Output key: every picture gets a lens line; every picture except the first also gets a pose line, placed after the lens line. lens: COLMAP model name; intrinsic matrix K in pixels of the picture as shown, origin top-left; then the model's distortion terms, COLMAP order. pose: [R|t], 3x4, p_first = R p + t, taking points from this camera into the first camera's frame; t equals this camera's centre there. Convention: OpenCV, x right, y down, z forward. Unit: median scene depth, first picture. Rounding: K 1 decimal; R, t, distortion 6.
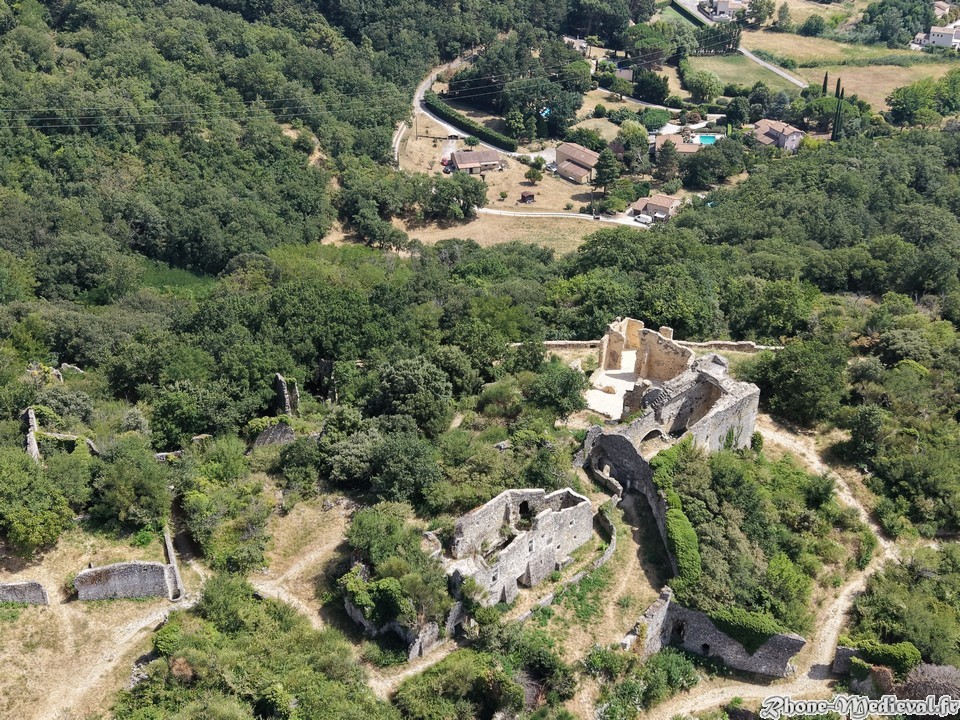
lens RADIAL K [[1265.1, 0, 479.7], [0, 1265.1, 356.6], [0, 0, 1]] dist [0.224254, -0.746240]
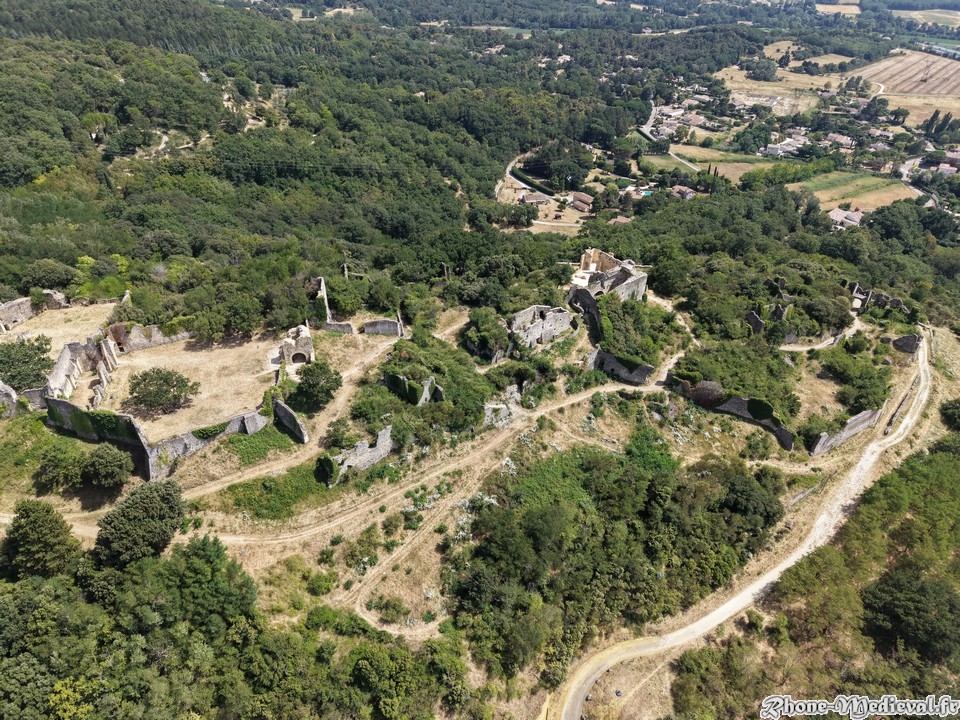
lens RADIAL K [[635.0, 0, 480.0], [0, 635.0, 360.0], [0, 0, 1]] dist [0.134747, -0.320219]
pose [[0.995357, 0.053977, -0.079691, 0.009391], [-0.048568, 0.996480, 0.068325, 0.063678], [0.083098, -0.064137, 0.994475, -0.108827]]
